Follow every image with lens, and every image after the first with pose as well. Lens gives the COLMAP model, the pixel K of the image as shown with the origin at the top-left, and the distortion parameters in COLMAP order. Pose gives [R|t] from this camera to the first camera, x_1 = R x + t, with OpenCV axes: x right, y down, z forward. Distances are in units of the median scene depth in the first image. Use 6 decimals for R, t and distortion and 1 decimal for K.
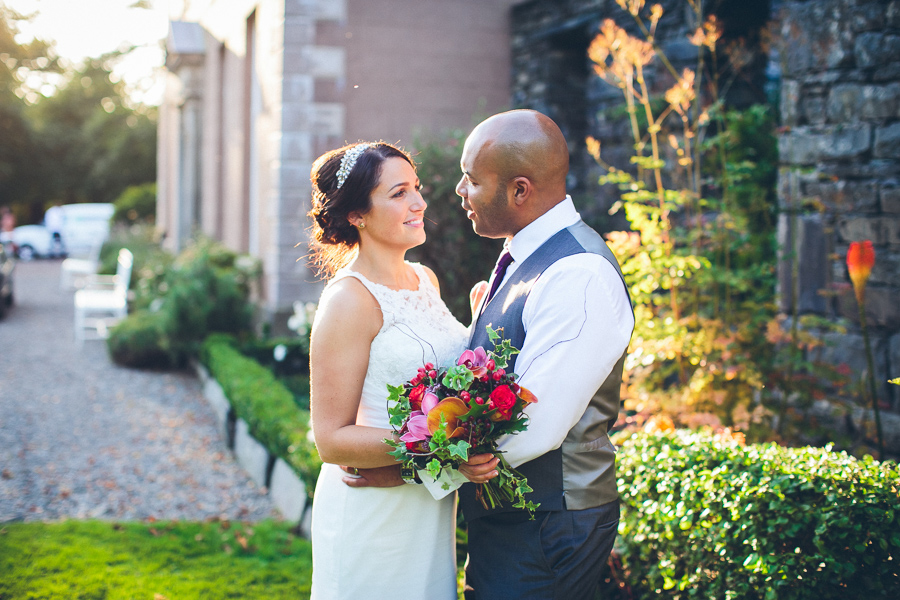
lens RADIAL K [[1379.6, 0, 450.0], [0, 1379.6, 300.0], [0, 0, 1]] dist [-0.172778, 0.244326]
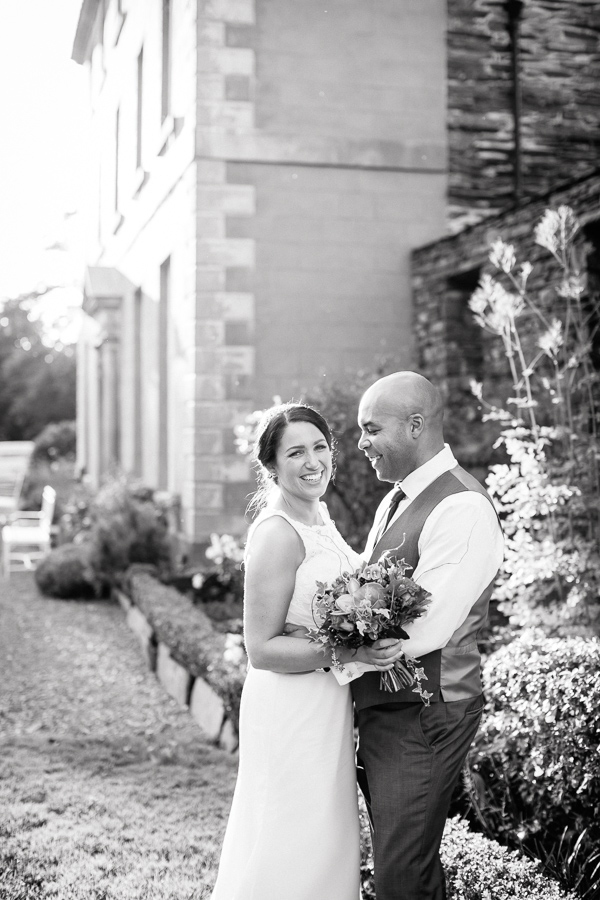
lens RADIAL K [[1379.6, 0, 300.0], [0, 1379.6, 450.0], [0, 0, 1]] dist [-0.172778, 0.244326]
pose [[0.998694, -0.020454, -0.046822, 0.012326], [0.017710, 0.998143, -0.058287, 0.000597], [0.047927, 0.057382, 0.997201, -0.108420]]
